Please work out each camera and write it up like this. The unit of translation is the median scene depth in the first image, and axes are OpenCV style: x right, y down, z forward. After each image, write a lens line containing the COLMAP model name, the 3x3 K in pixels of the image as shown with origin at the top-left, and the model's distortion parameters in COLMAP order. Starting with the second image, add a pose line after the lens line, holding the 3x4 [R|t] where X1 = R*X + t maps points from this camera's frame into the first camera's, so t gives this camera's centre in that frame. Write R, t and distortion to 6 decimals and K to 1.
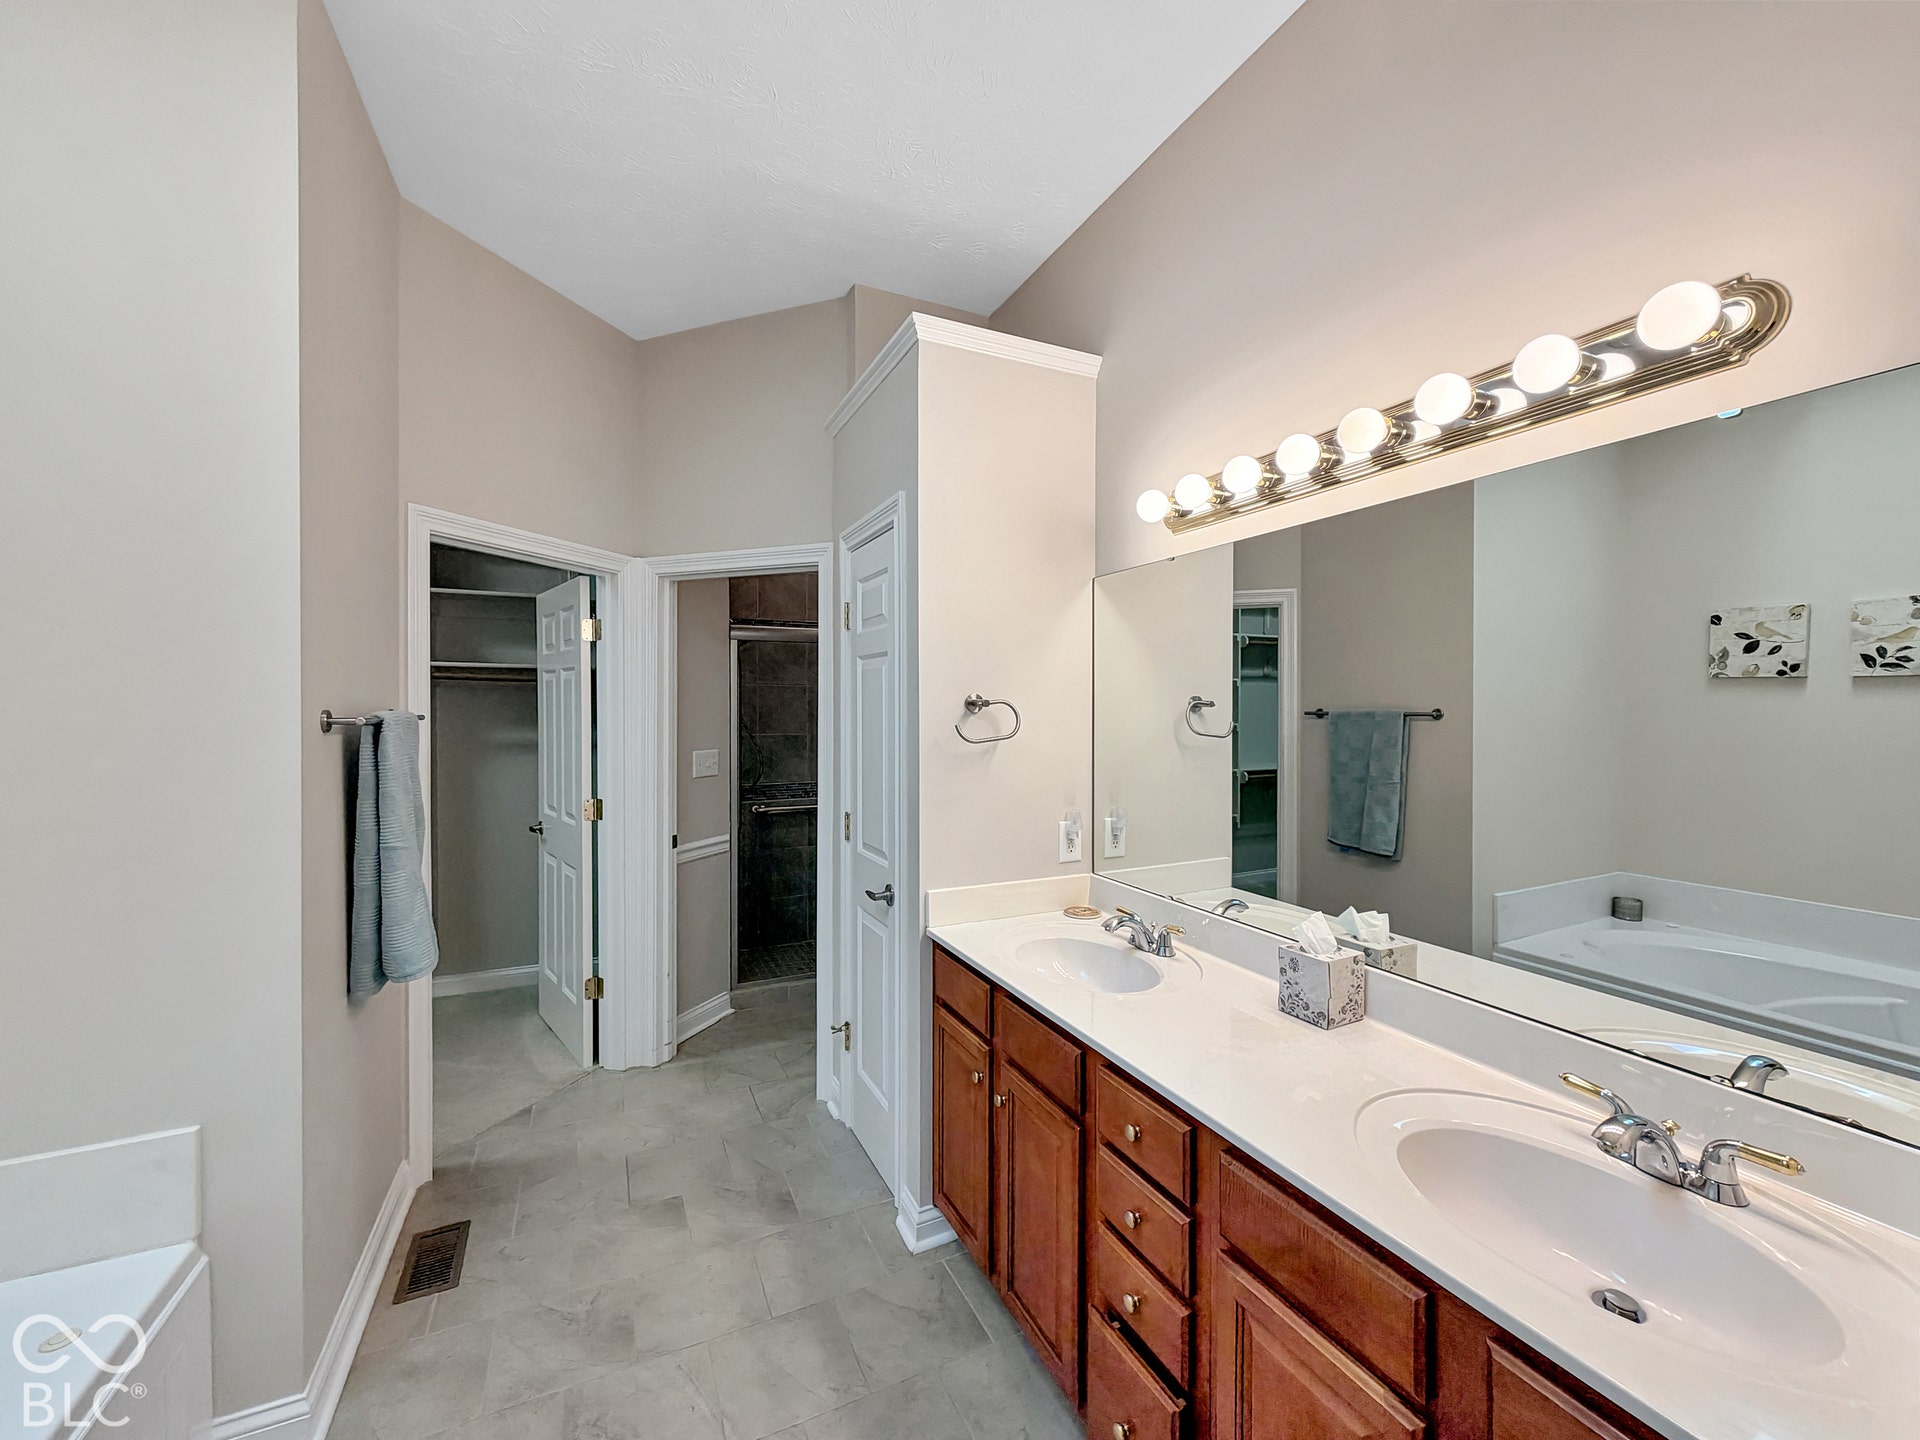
lens RADIAL K [[768.3, 0, 981.1], [0, 768.3, 708.6], [0, 0, 1]] dist [0.002798, -0.000321]
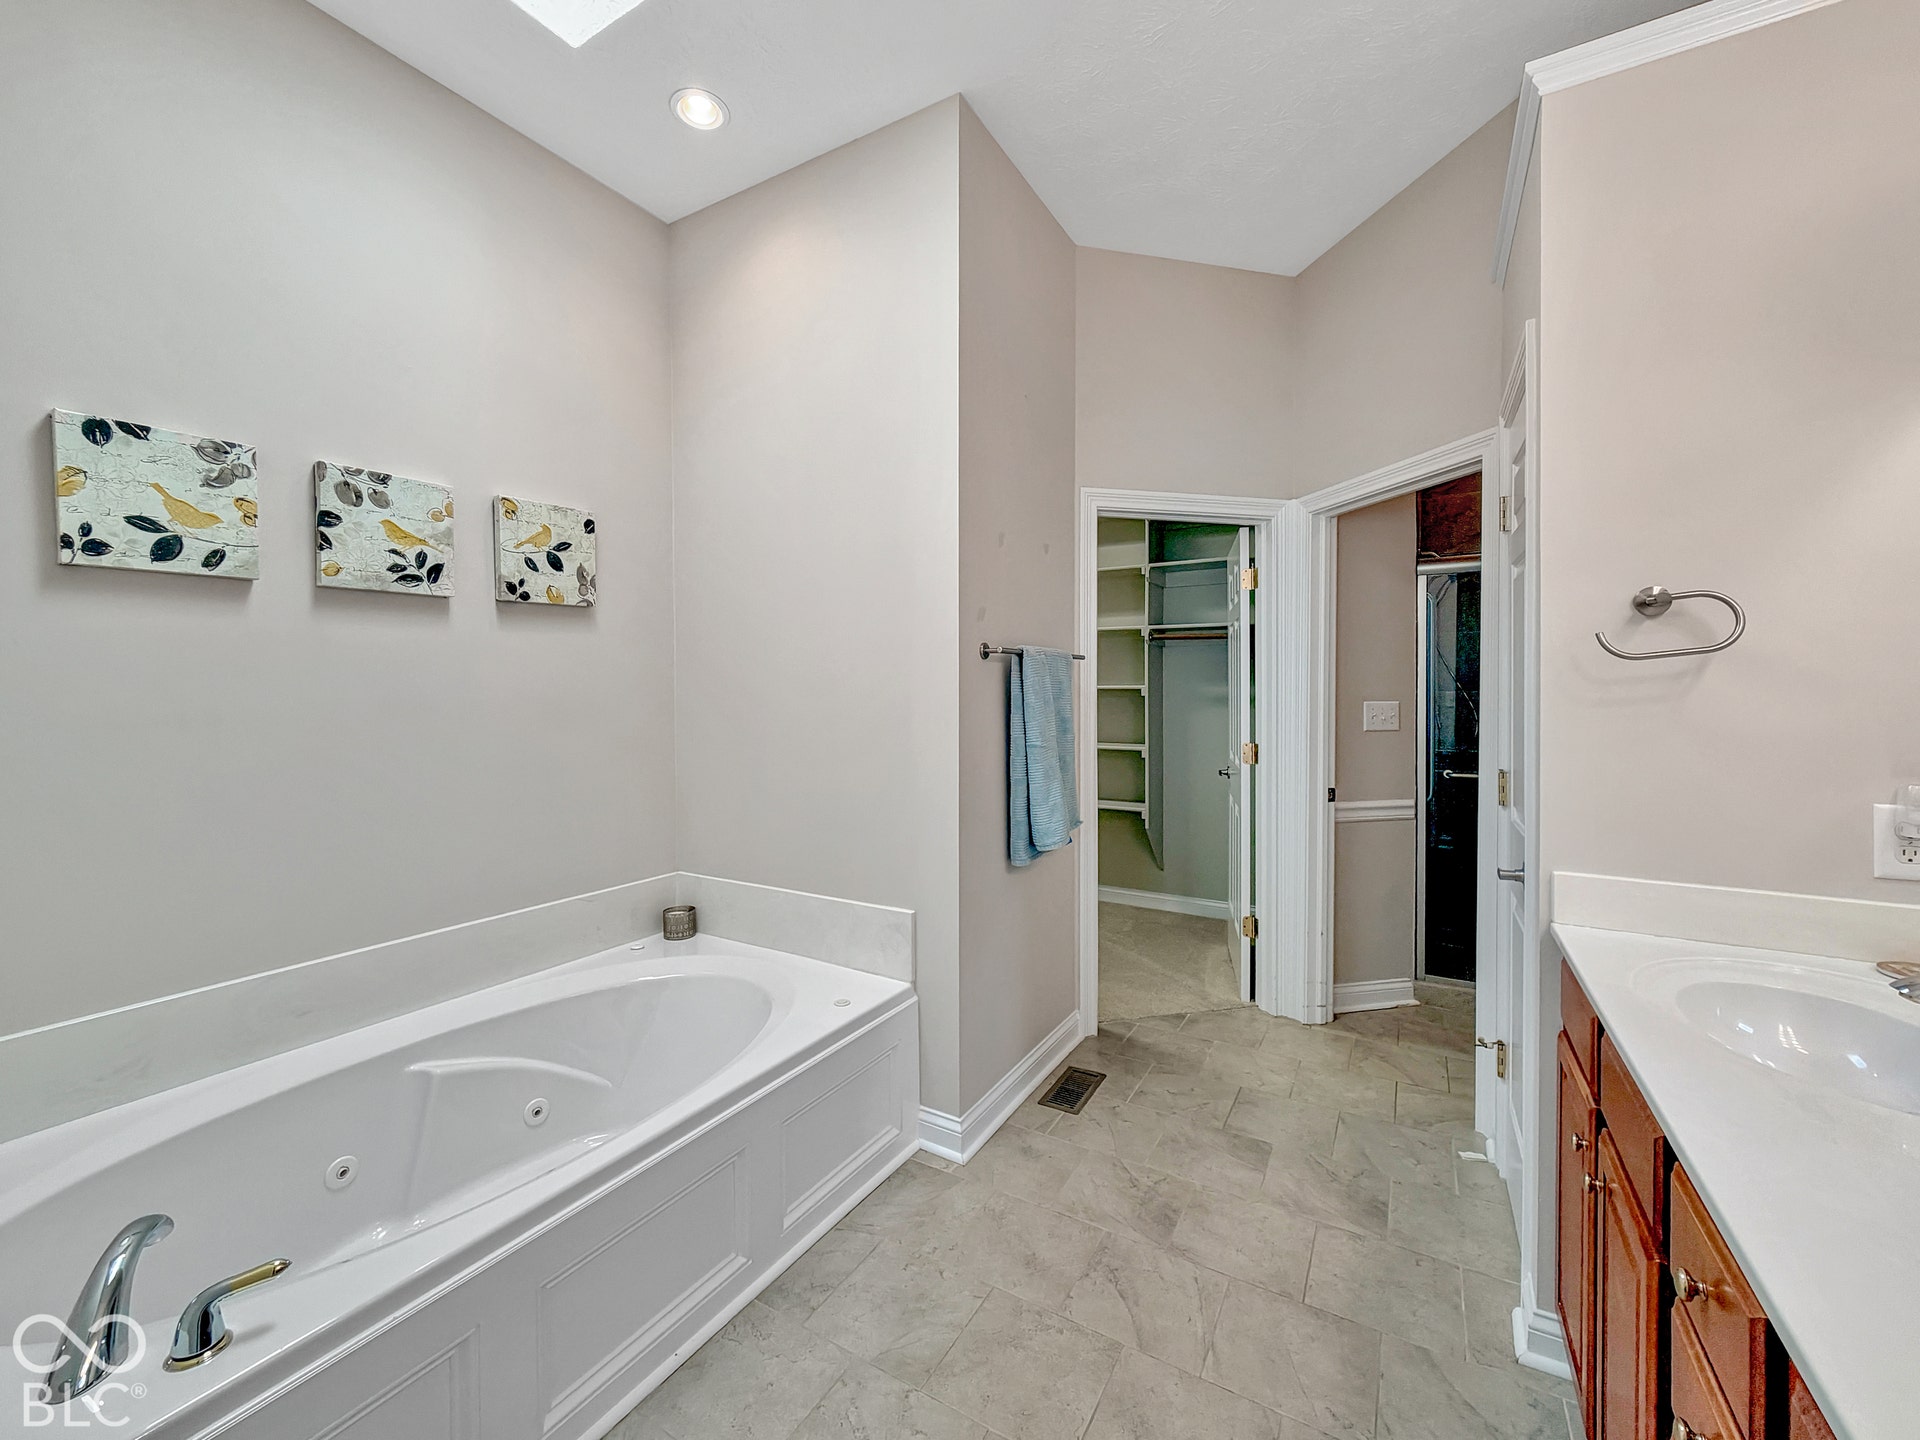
lens RADIAL K [[768.3, 0, 921.5], [0, 768.3, 686.5], [0, 0, 1]] dist [0.002798, -0.000321]
pose [[0.547207, 0.002402, -0.836994, 0.162449], [0.004502, 0.999973, 0.005813, 0.048016], [0.836985, -0.006949, 0.547181, 0.100635]]
